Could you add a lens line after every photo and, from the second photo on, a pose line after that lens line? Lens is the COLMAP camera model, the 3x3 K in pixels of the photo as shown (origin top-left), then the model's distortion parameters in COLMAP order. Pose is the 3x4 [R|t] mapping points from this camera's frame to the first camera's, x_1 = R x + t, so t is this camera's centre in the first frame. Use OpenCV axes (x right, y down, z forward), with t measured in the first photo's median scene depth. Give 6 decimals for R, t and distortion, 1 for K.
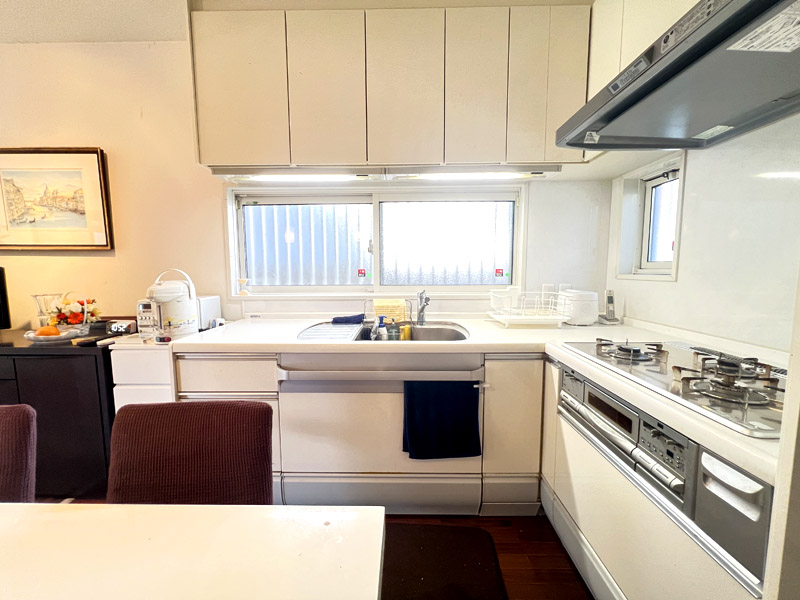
lens RADIAL K [[321.4, 0, 400.7], [0, 321.4, 299.0], [0, 0, 1]] dist [-0.002060, -0.000064]
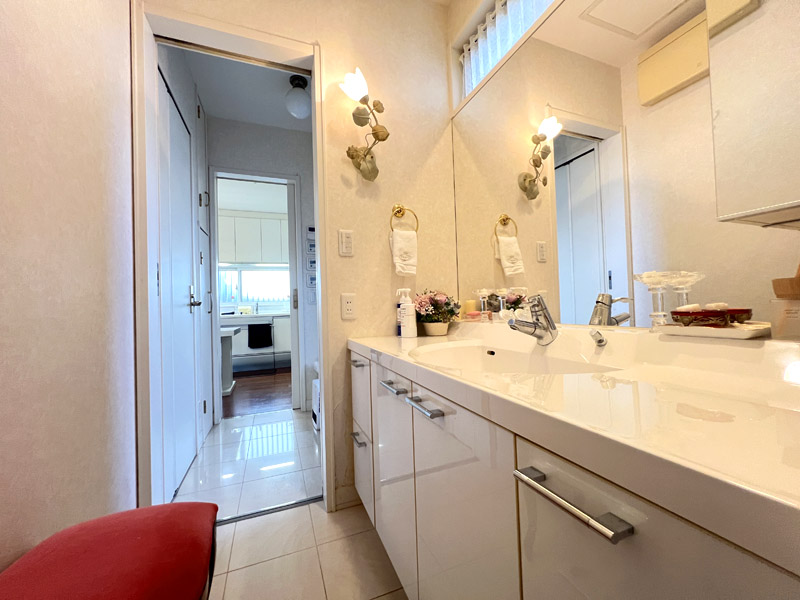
lens RADIAL K [[321.4, 0, 397.0], [0, 321.4, 300.2], [0, 0, 1]] dist [-0.002060, -0.000064]
pose [[0.926713, -0.013112, 0.375541, 0.139031], [0.058908, 0.992104, -0.110726, 0.323425], [-0.371124, 0.124734, 0.920168, -1.984622]]
